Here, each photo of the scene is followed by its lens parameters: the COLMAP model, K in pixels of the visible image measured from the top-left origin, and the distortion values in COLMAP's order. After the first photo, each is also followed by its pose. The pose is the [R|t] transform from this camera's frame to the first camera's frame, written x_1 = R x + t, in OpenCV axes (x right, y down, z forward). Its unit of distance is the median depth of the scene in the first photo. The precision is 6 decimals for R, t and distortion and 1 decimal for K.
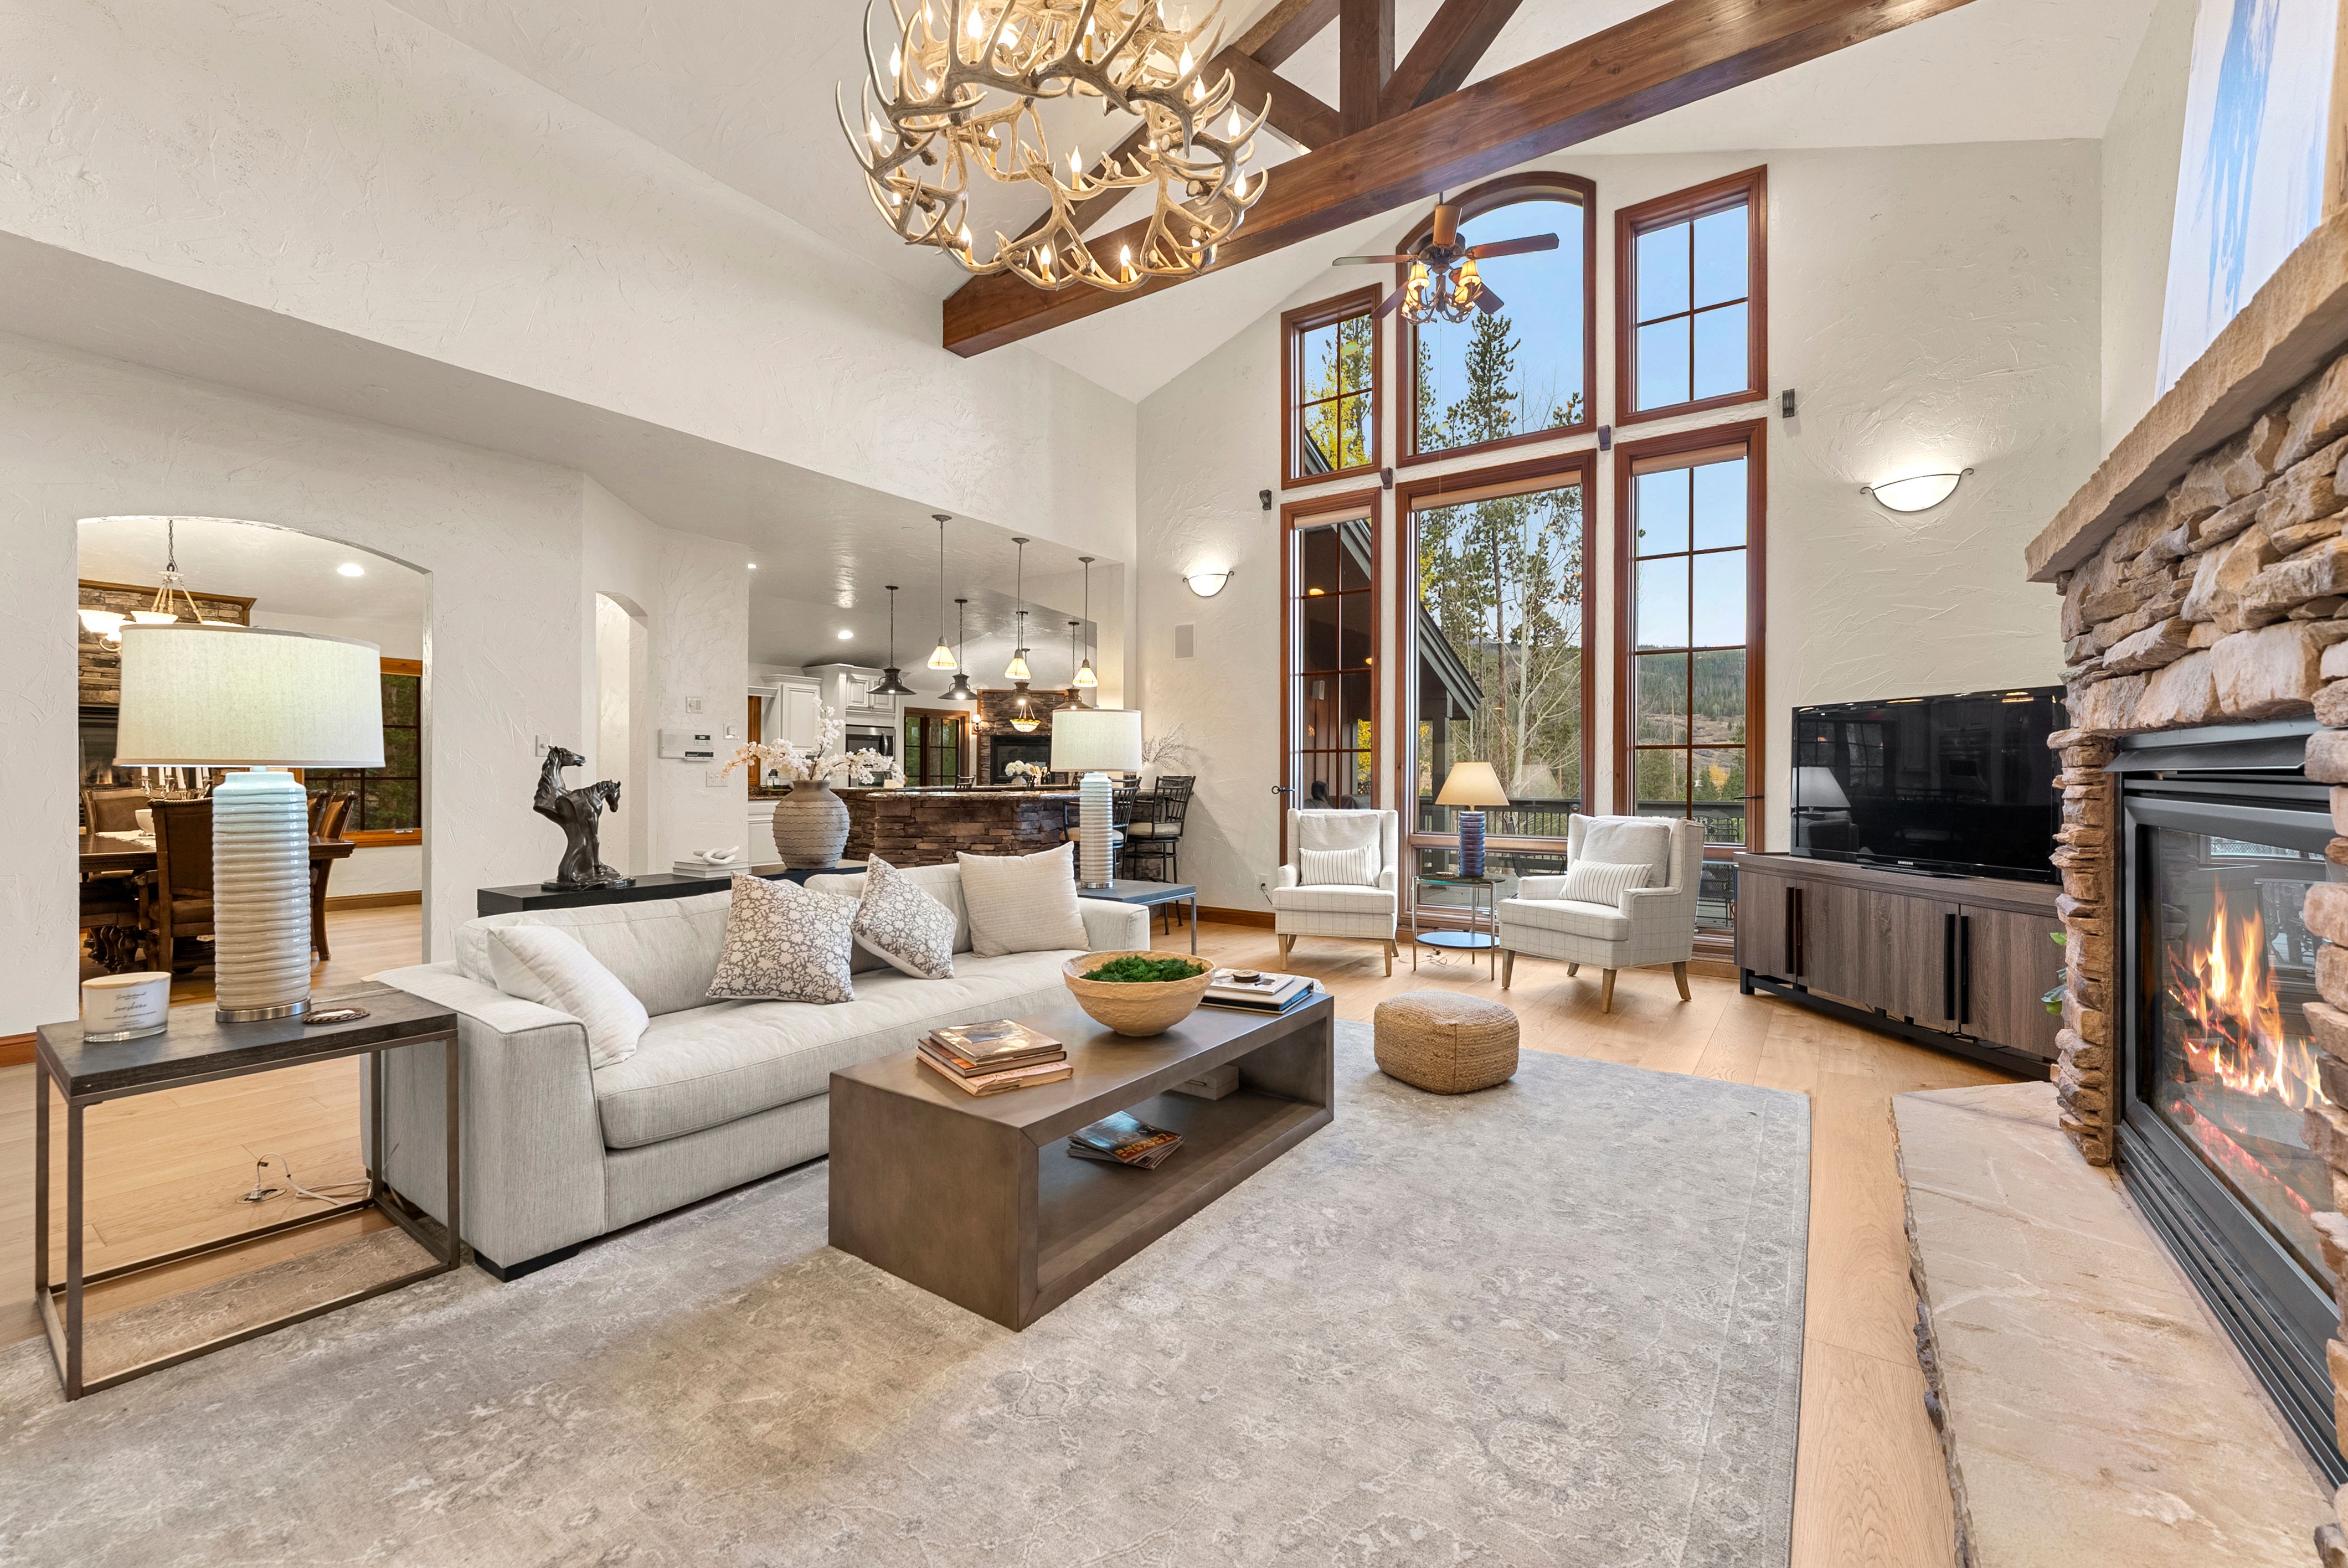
lens RADIAL K [[961.2, 0, 1173.5], [0, 961.2, 774.4], [0, 0, 1]] dist [-0.001132, -0.000244]
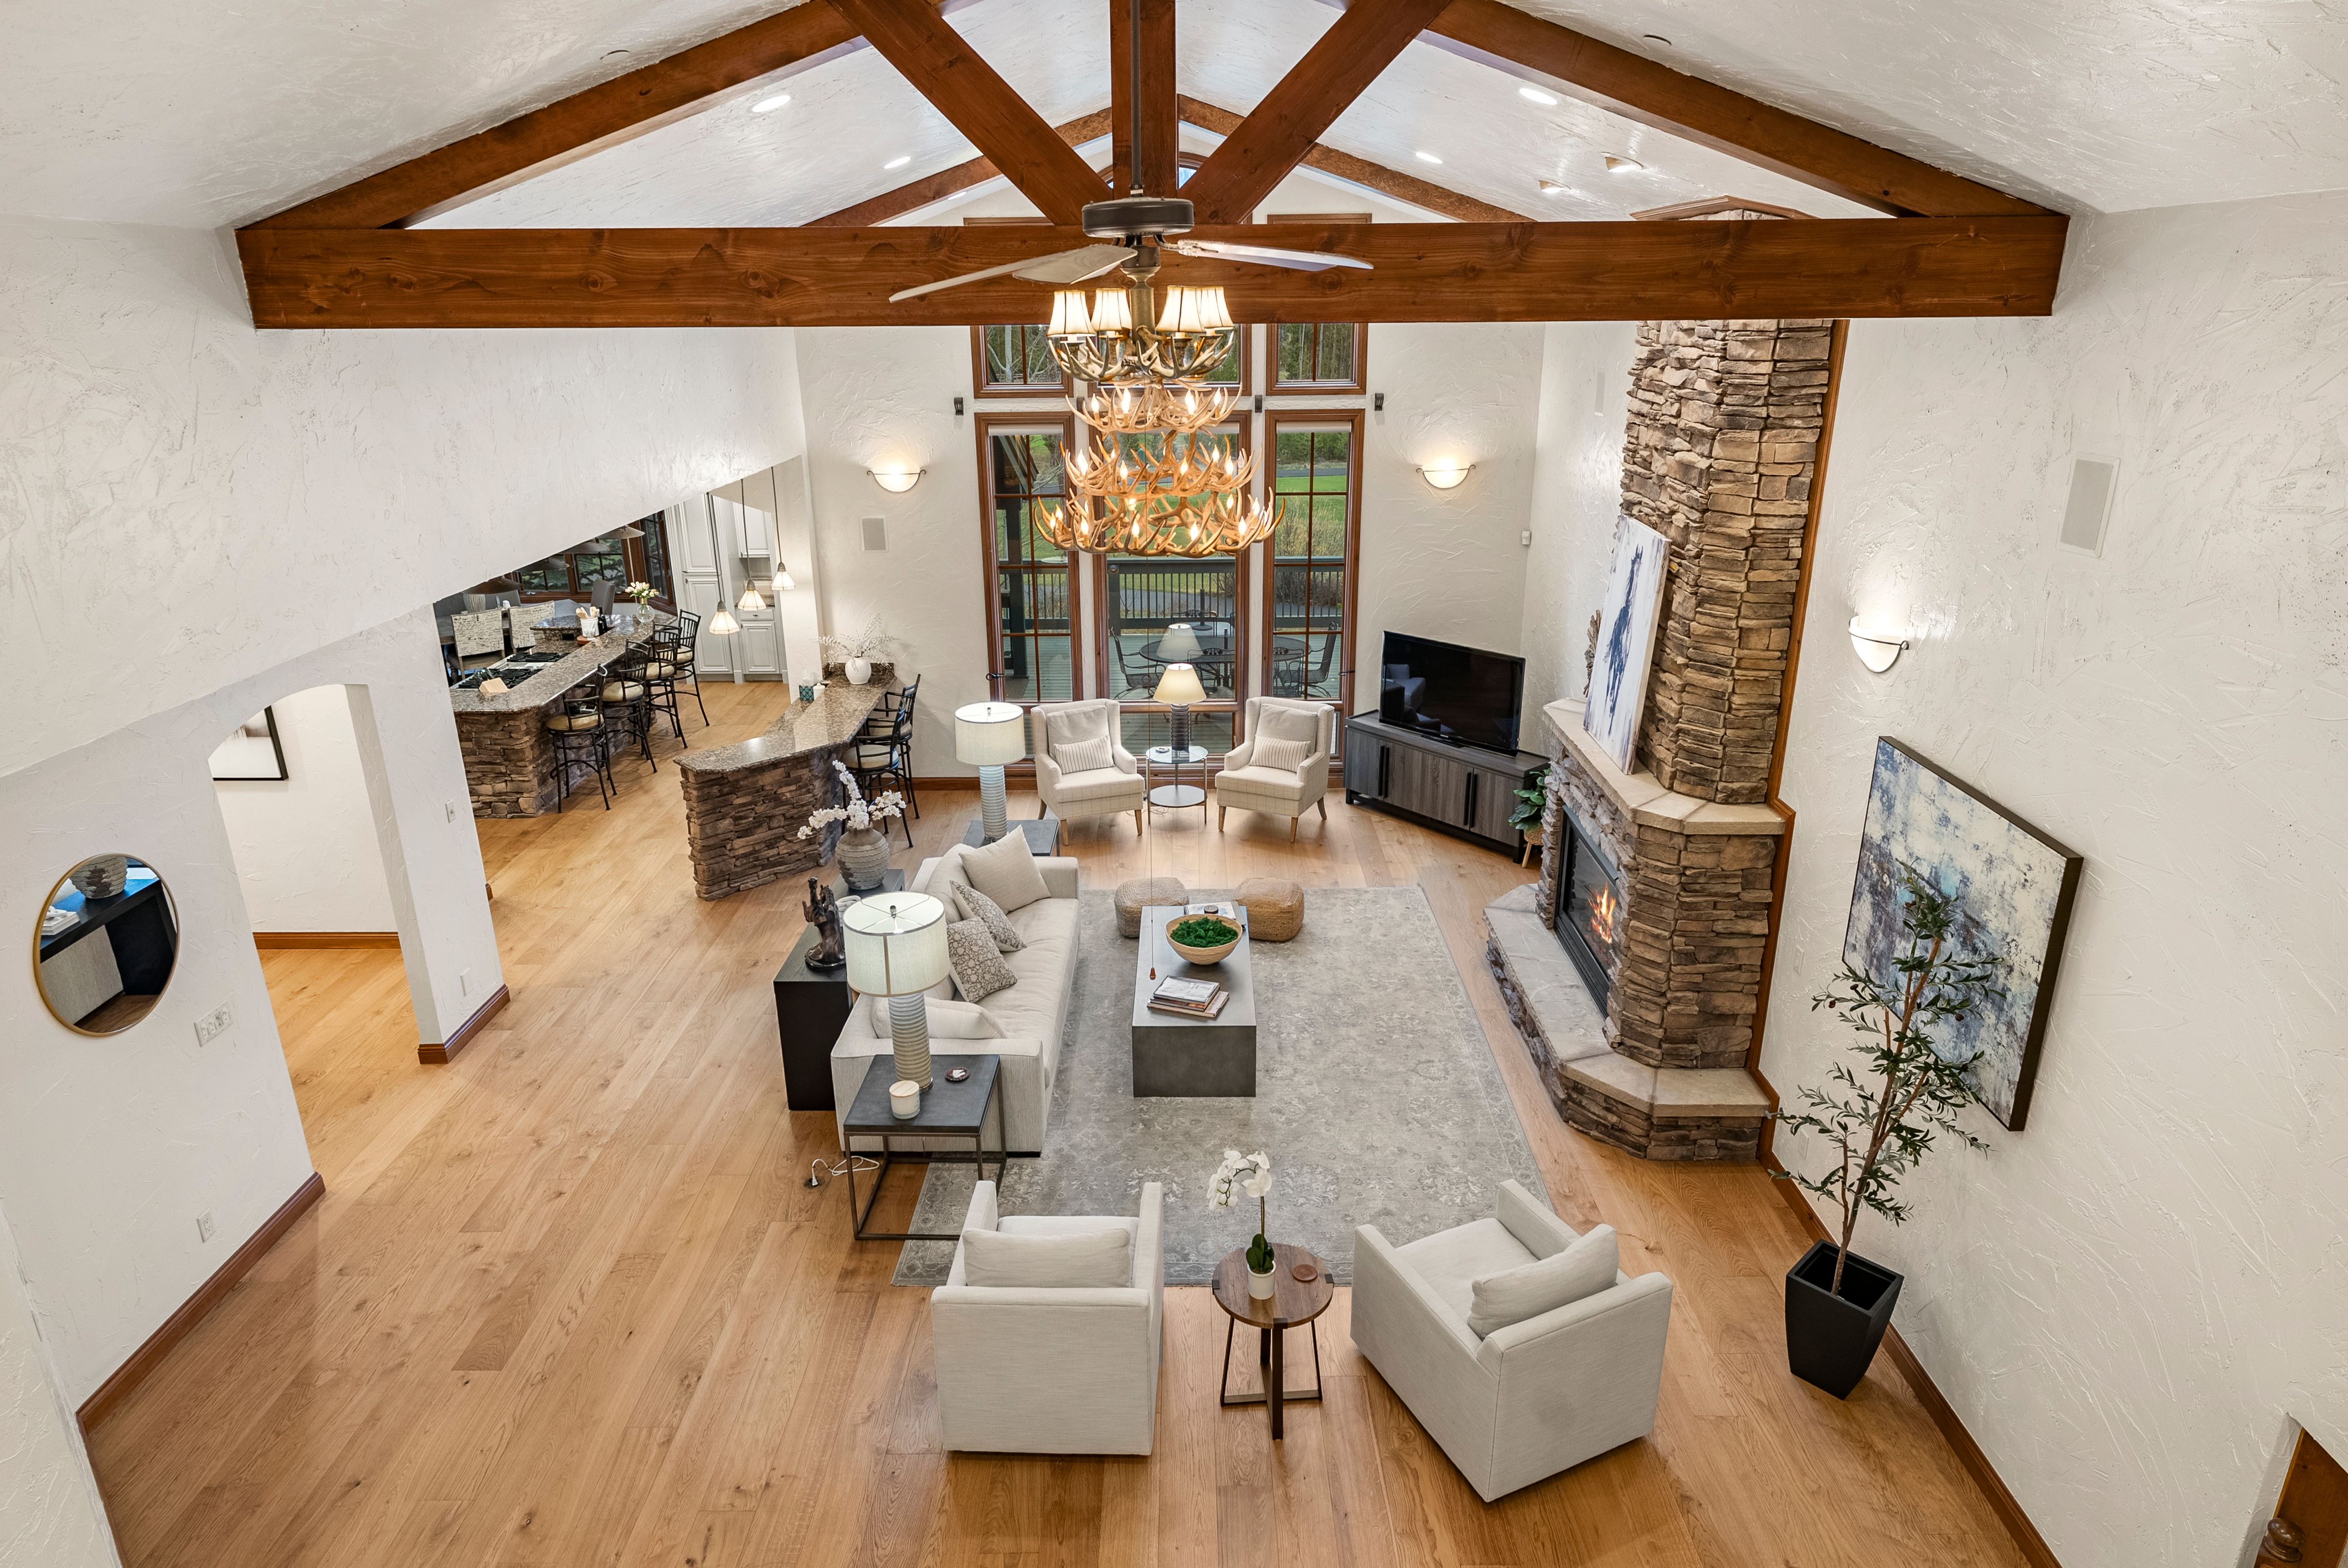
lens RADIAL K [[1396.5, 0, 1175.5], [0, 1396.5, 786.6], [0, 0, 1]] dist [0.004156, 0.000016]
pose [[0.822707, -0.201209, 0.531666, -0.909727], [0.011298, 0.940866, 0.338589, -0.616629], [-0.568354, -0.272553, 0.776330, -0.651149]]
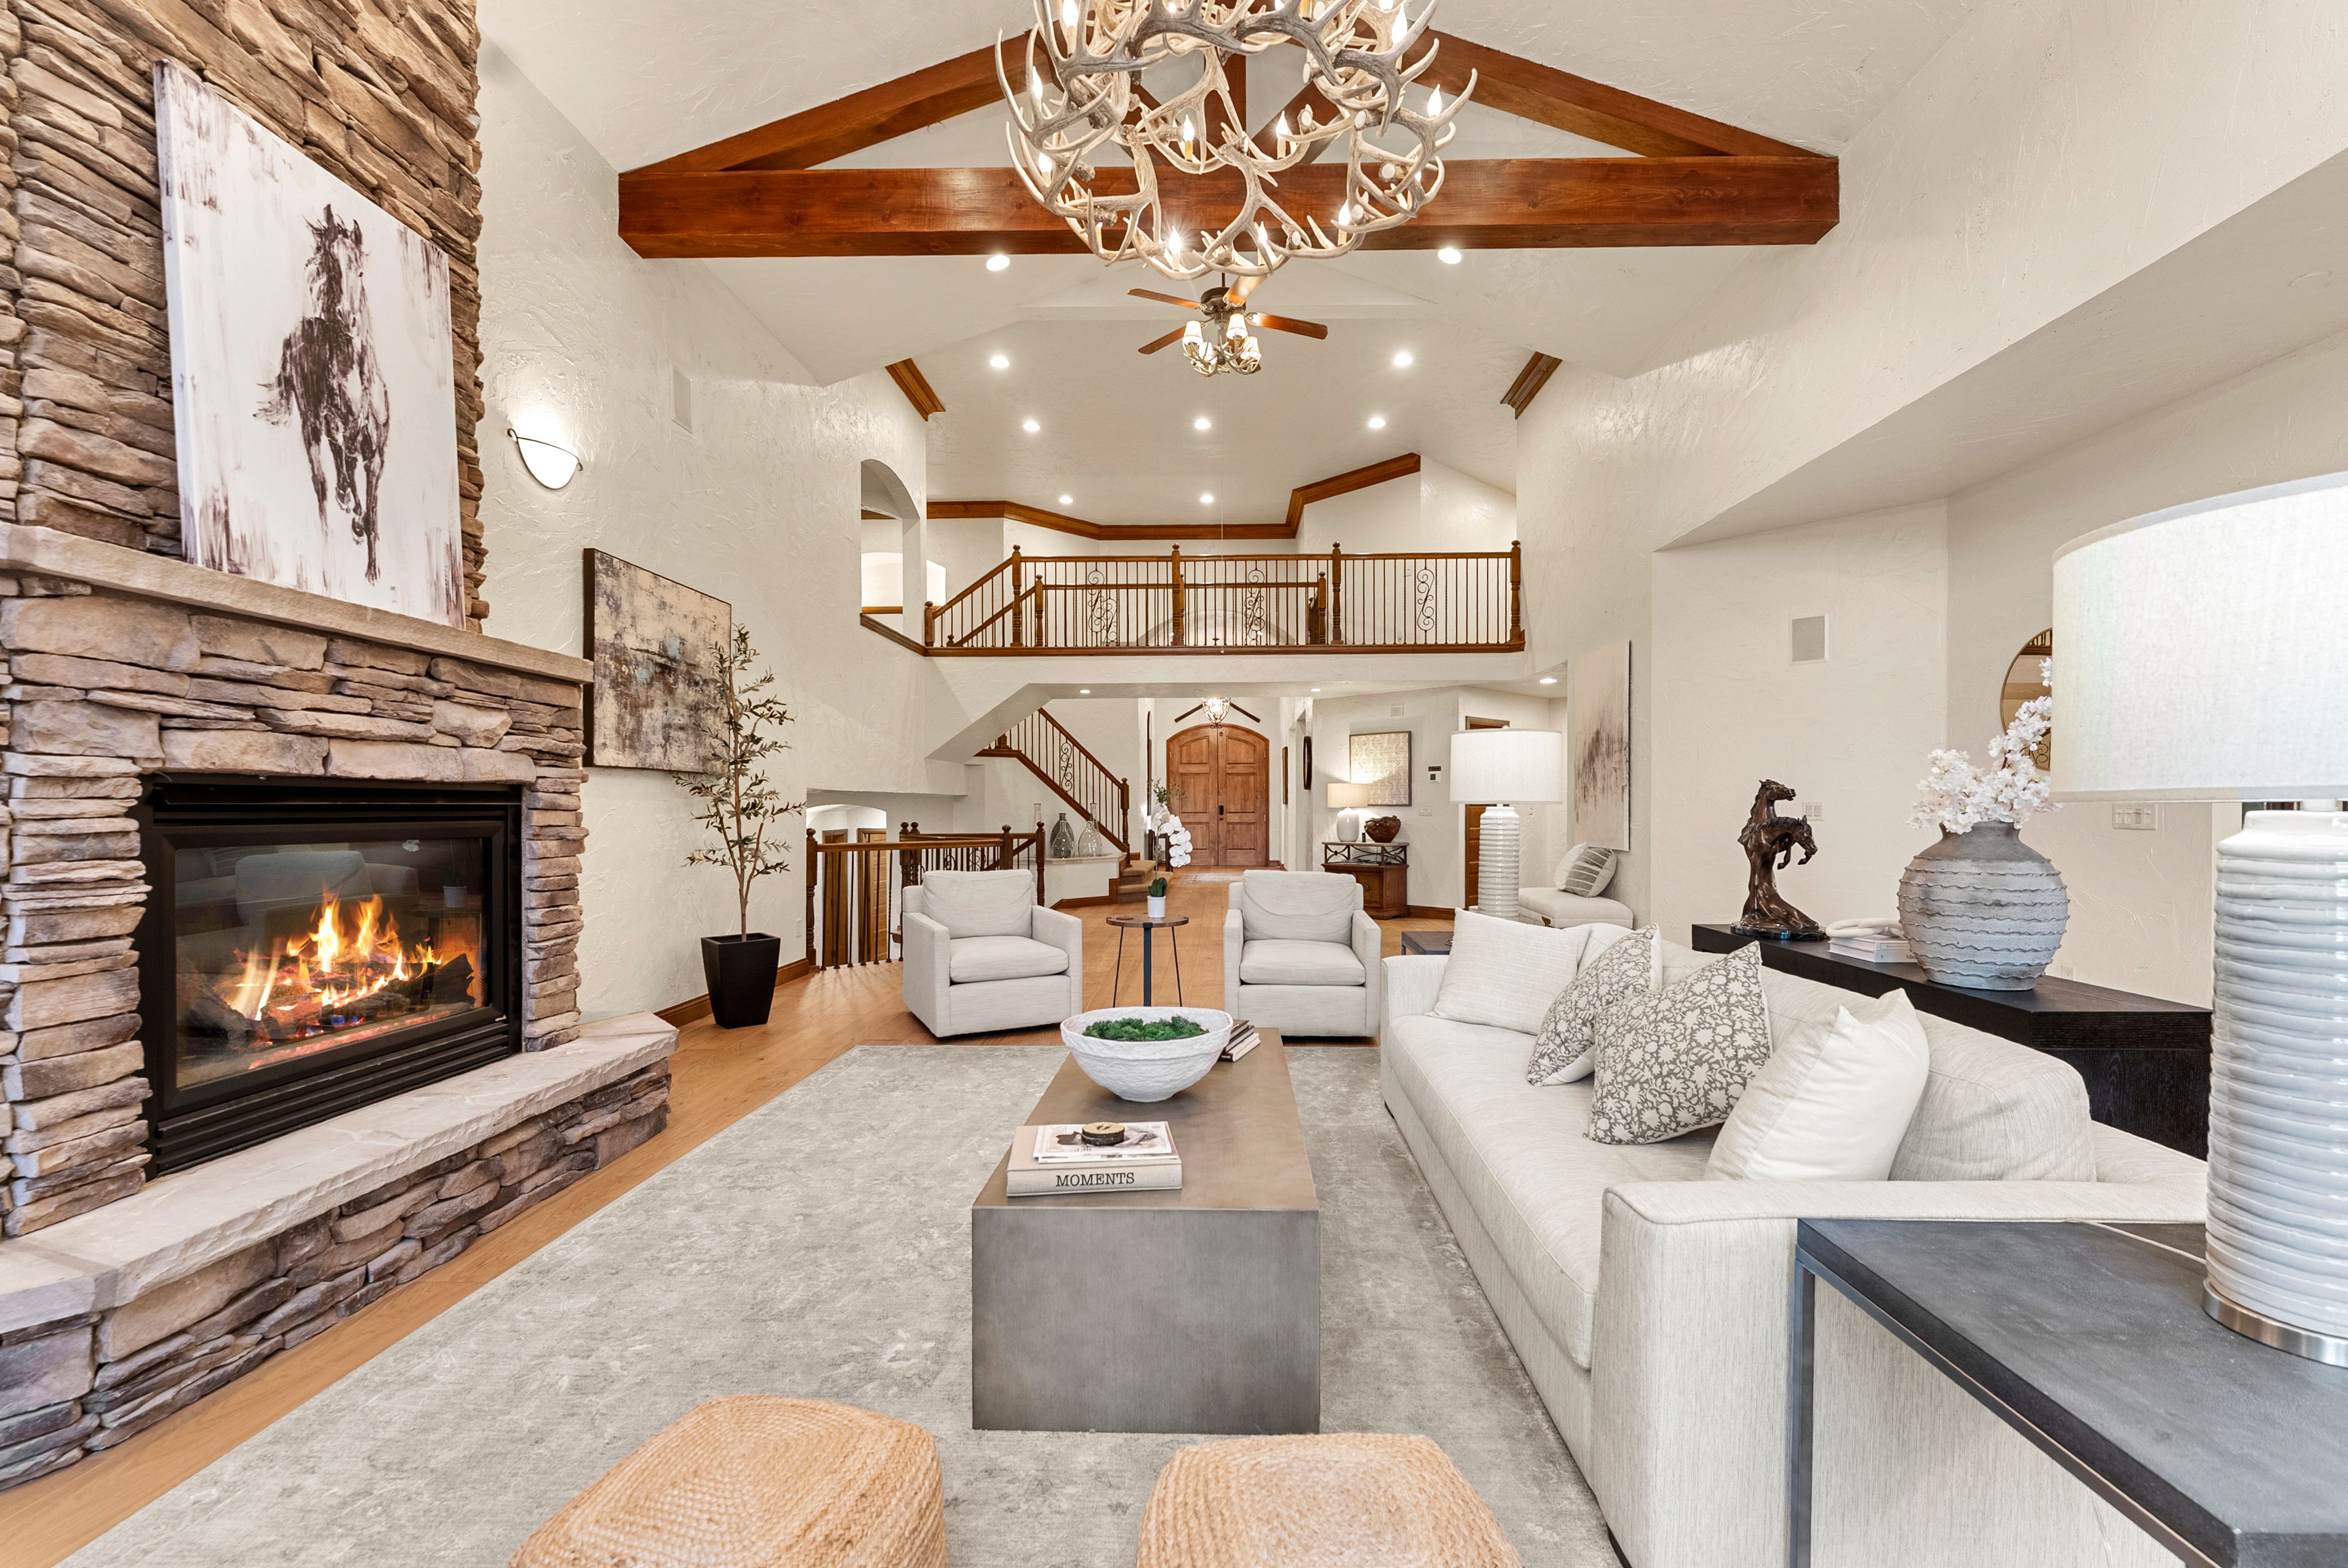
lens RADIAL K [[961.2, 0, 1187.4], [0, 961.2, 799.0], [0, 0, 1]] dist [-0.001132, -0.000244]
pose [[-0.837085, -0.007481, -0.547021, 0.242564], [-0.004543, 0.999967, -0.006723, -0.002790], [0.547053, -0.003143, -0.837092, 1.034097]]
